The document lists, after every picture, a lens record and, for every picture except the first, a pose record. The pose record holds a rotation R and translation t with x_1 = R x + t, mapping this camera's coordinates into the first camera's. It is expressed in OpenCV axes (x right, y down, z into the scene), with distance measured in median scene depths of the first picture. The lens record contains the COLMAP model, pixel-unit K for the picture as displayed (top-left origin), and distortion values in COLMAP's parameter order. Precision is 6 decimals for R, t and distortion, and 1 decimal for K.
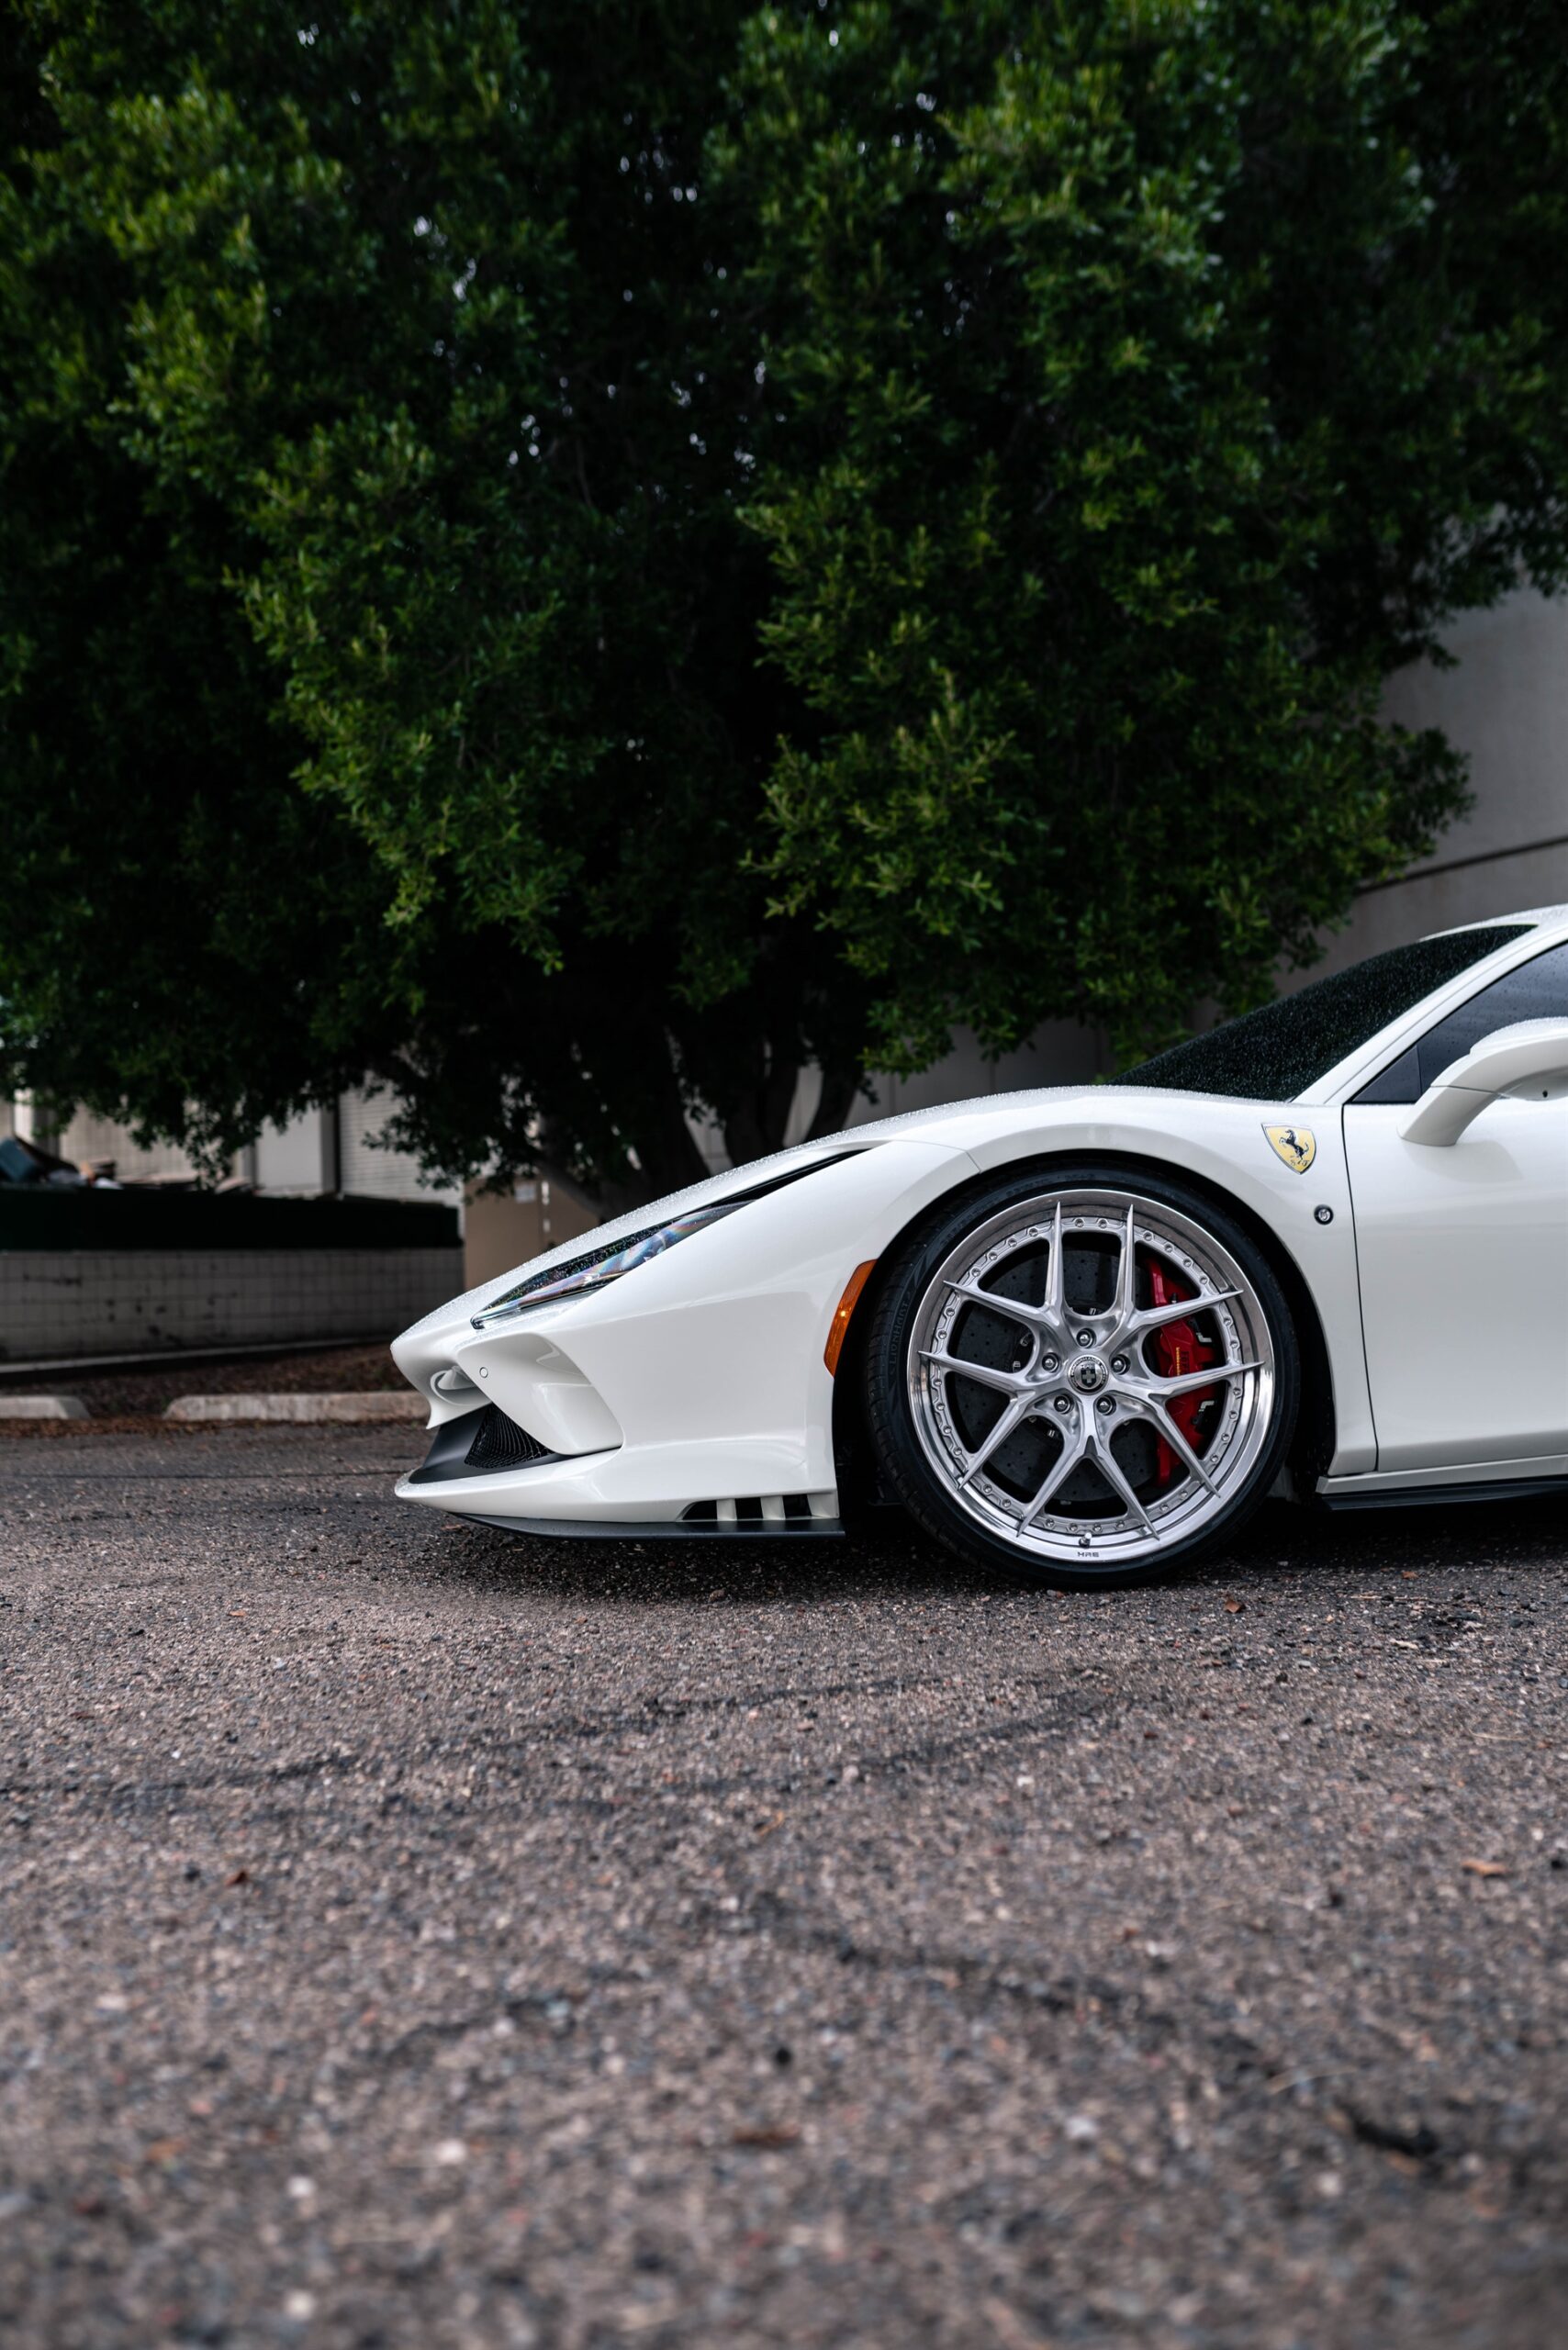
lens RADIAL K [[2249.5, 0, 784.0], [0, 2249.5, 1175.0], [0, 0, 1]] dist [-0.036708, 0.012924]
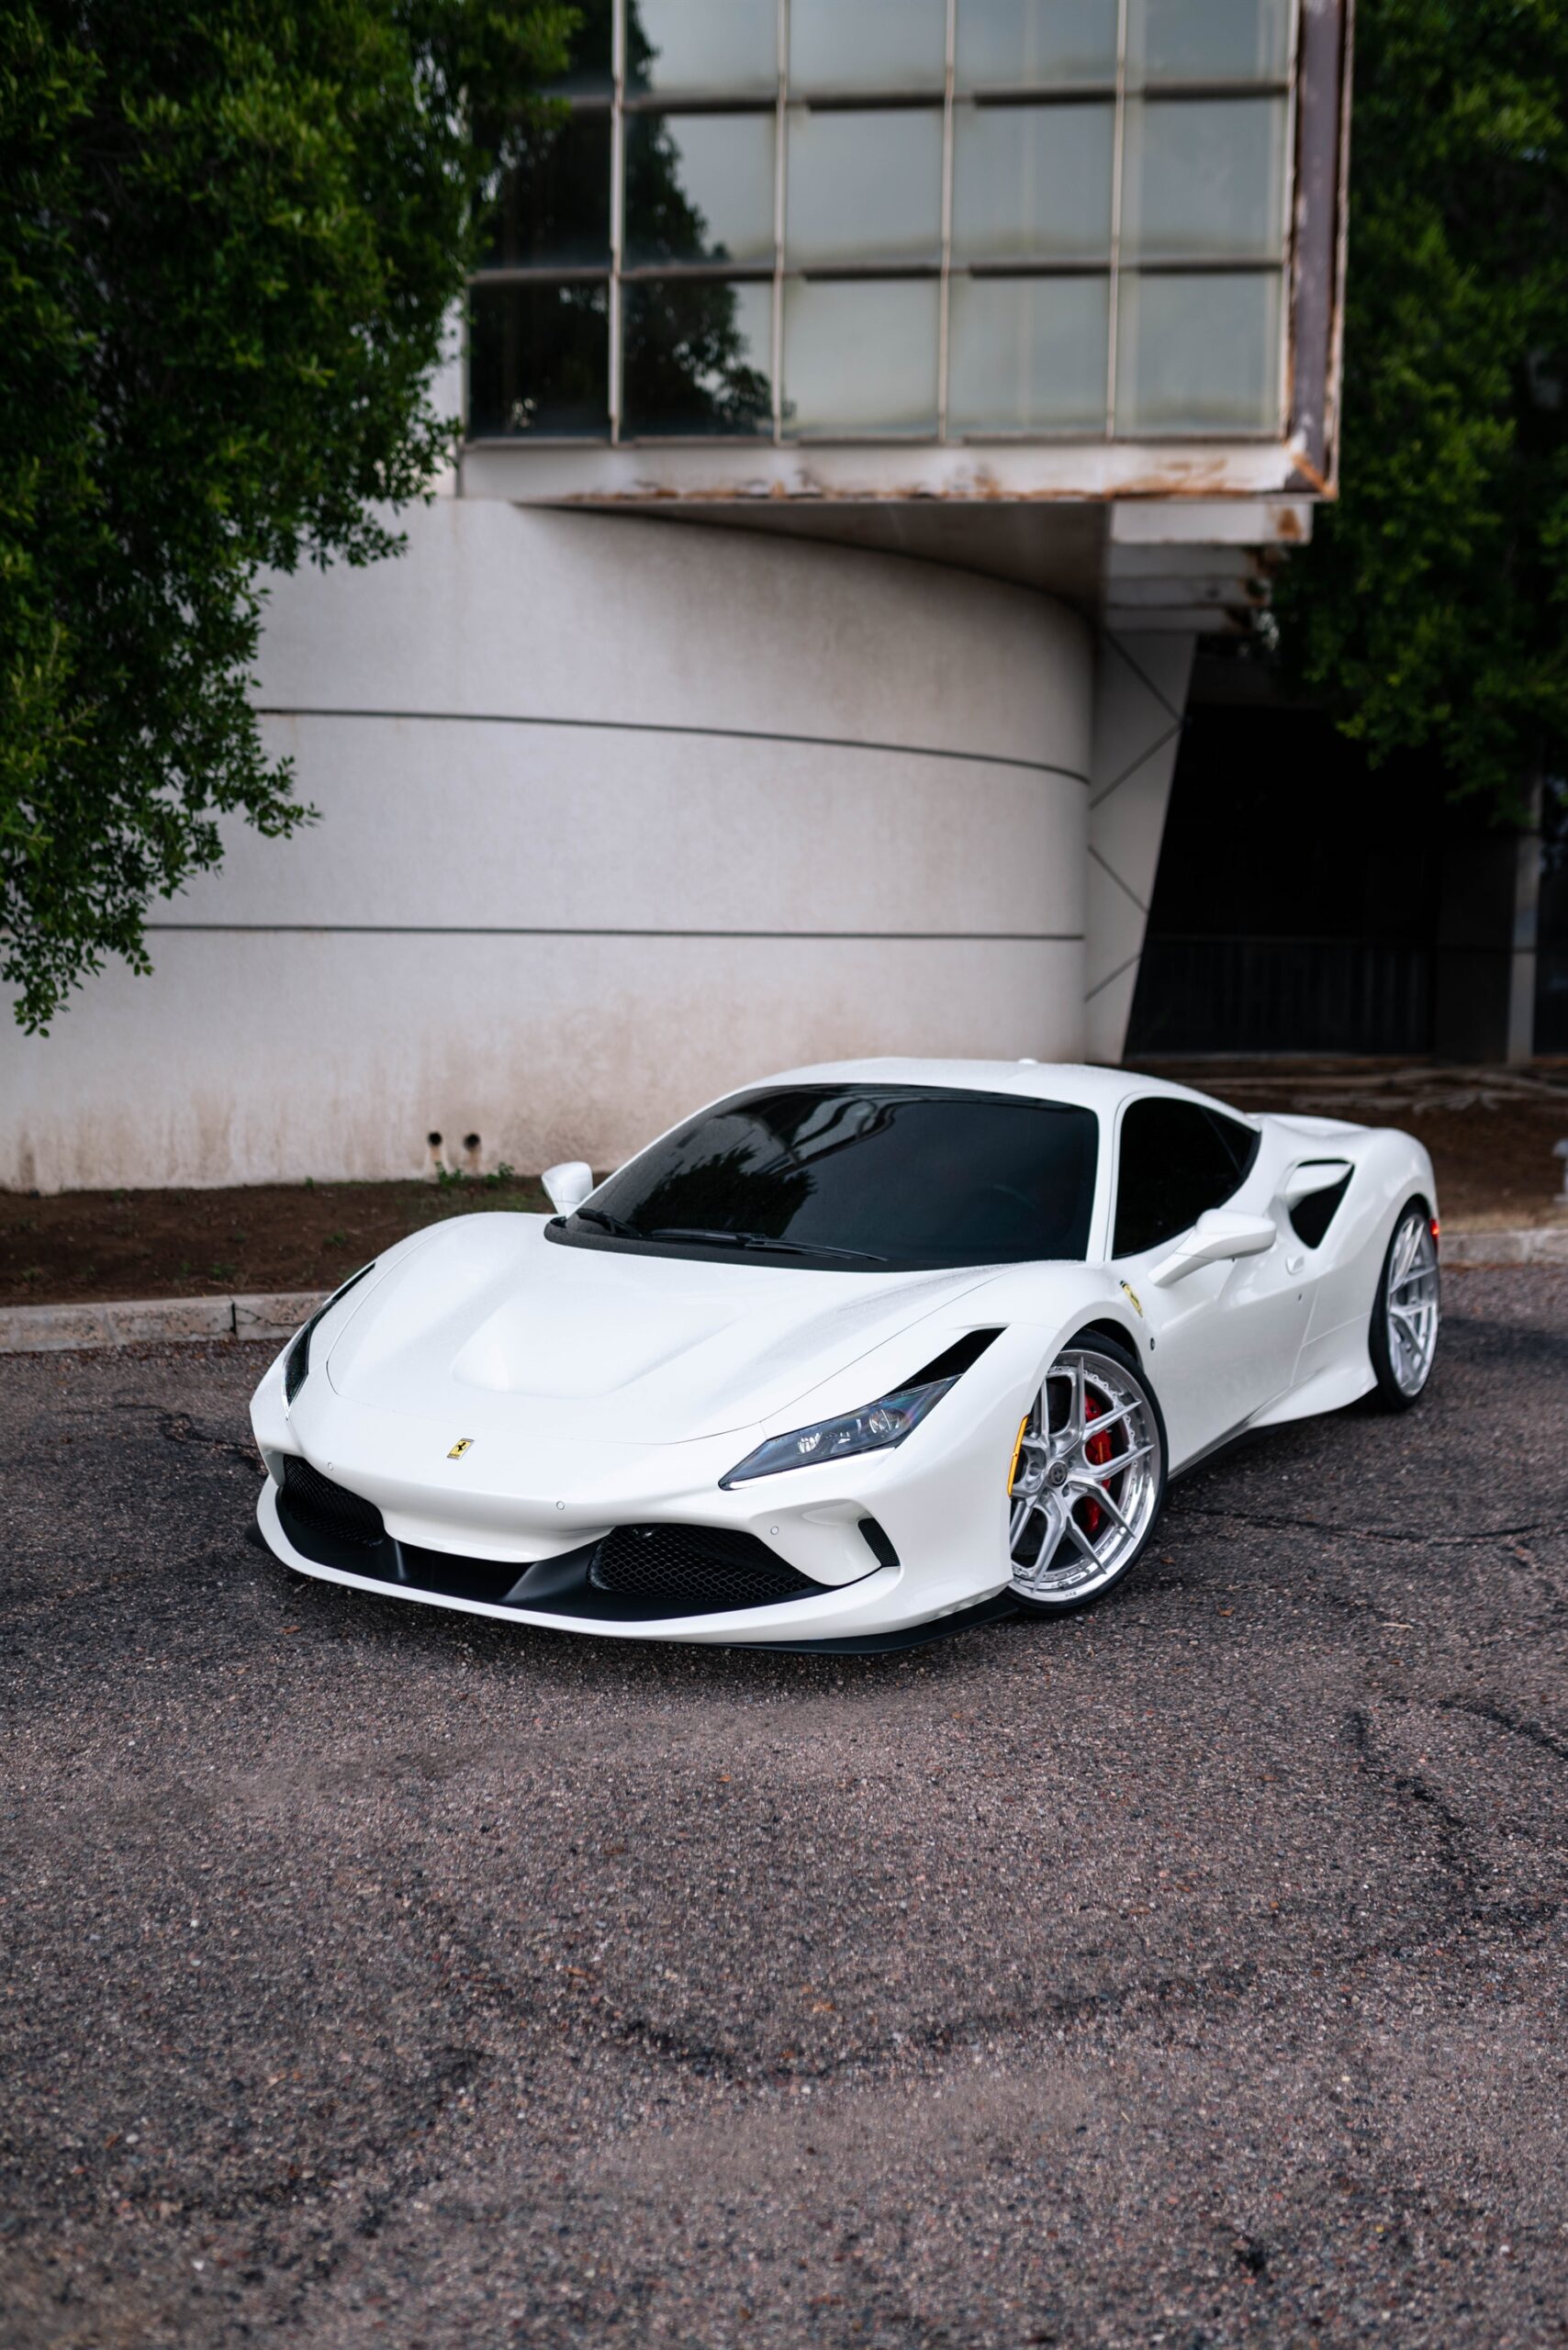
lens RADIAL K [[2304.7, 0, 784.0], [0, 2304.7, 1175.0], [0, 0, 1]] dist [-0.057031, 0.086105]
pose [[0.558818, -0.047102, 0.827951, -0.591522], [-0.079464, 0.990750, 0.109997, -0.123441], [-0.825474, -0.127260, 0.549907, 0.175621]]
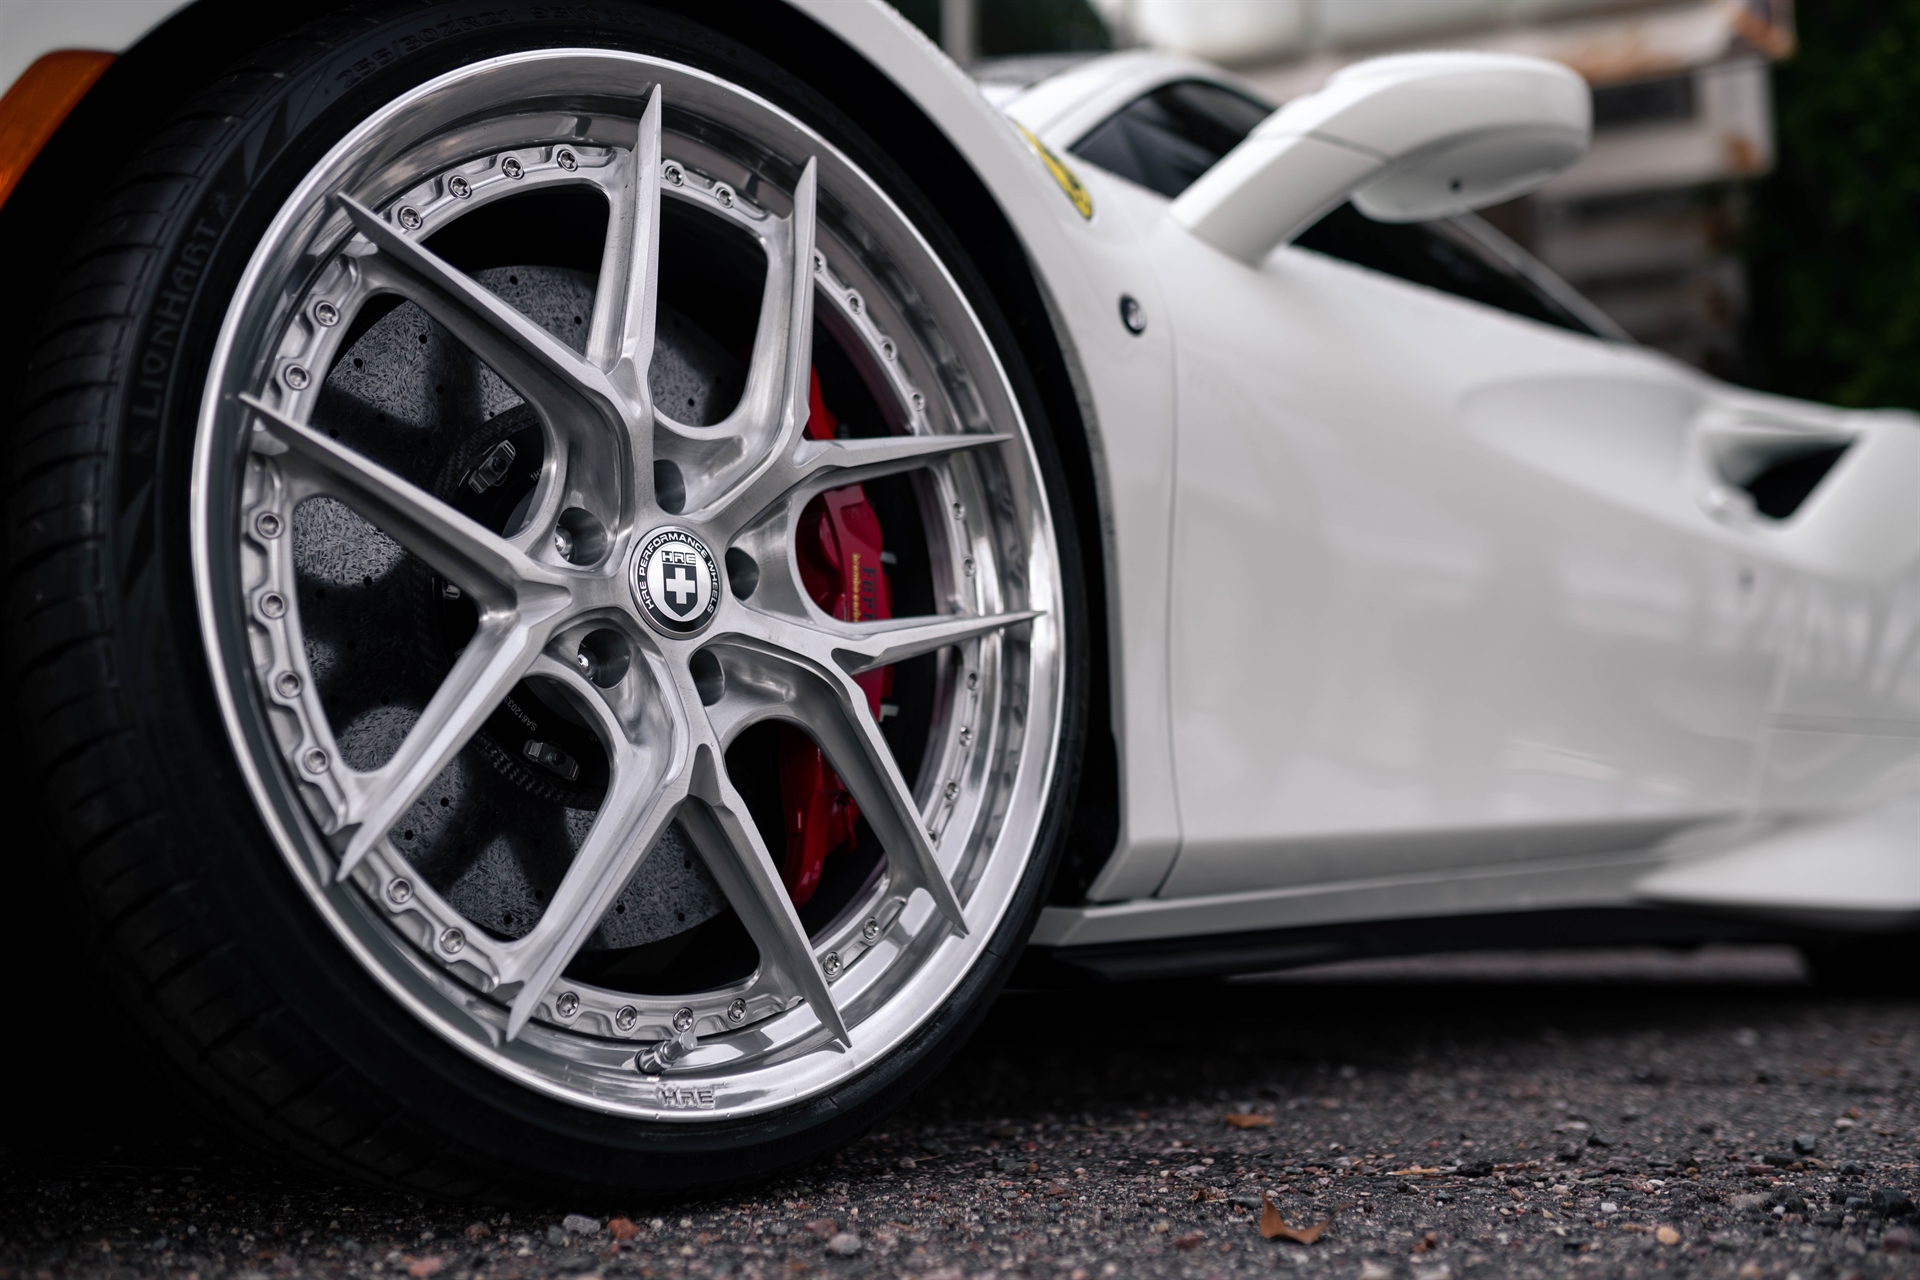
lens RADIAL K [[1901.9, 0, 960.0], [0, 1901.9, 640.0], [0, 0, 1]] dist [-0.035329, 0.033322]
pose [[0.370424, 0.272094, 0.888117, -0.065260], [-0.147788, 0.961218, -0.232849, 0.078399], [-0.917031, -0.045000, 0.396270, 0.414553]]
